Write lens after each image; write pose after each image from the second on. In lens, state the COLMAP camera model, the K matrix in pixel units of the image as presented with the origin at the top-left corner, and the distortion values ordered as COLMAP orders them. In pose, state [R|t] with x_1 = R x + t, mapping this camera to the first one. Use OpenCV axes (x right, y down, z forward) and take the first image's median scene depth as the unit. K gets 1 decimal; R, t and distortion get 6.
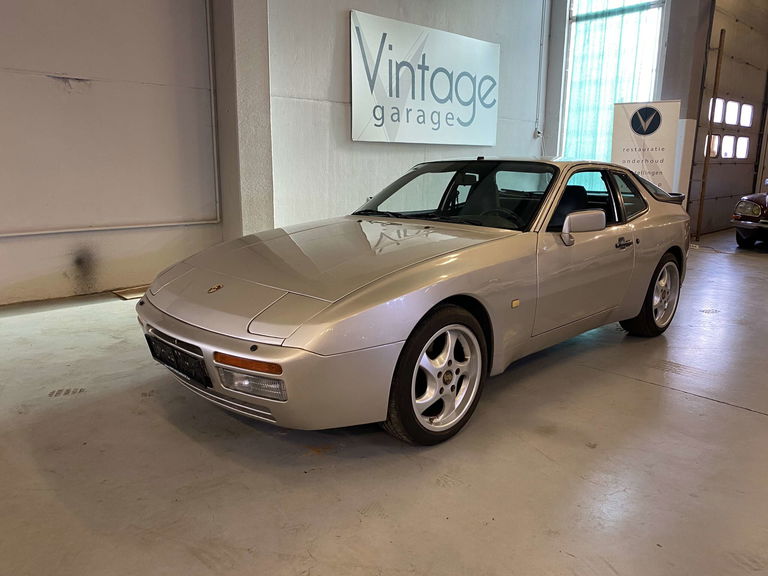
lens RADIAL K [[590.7, 0, 386.4], [0, 590.7, 285.1], [0, 0, 1]] dist [0.018129, -0.009146]
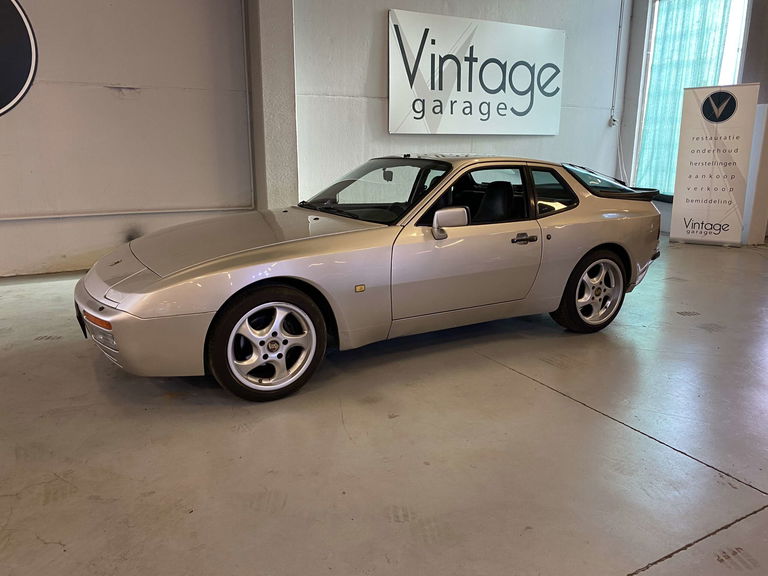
lens RADIAL K [[590.5, 0, 384.0], [0, 590.5, 288.0], [0, 0, 1]] dist [0.012453, -0.003764]
pose [[0.965451, 0.055204, -0.254670, 0.213357], [-0.047847, 0.998241, 0.035000, -0.004528], [0.256154, -0.021606, 0.966395, -0.030222]]
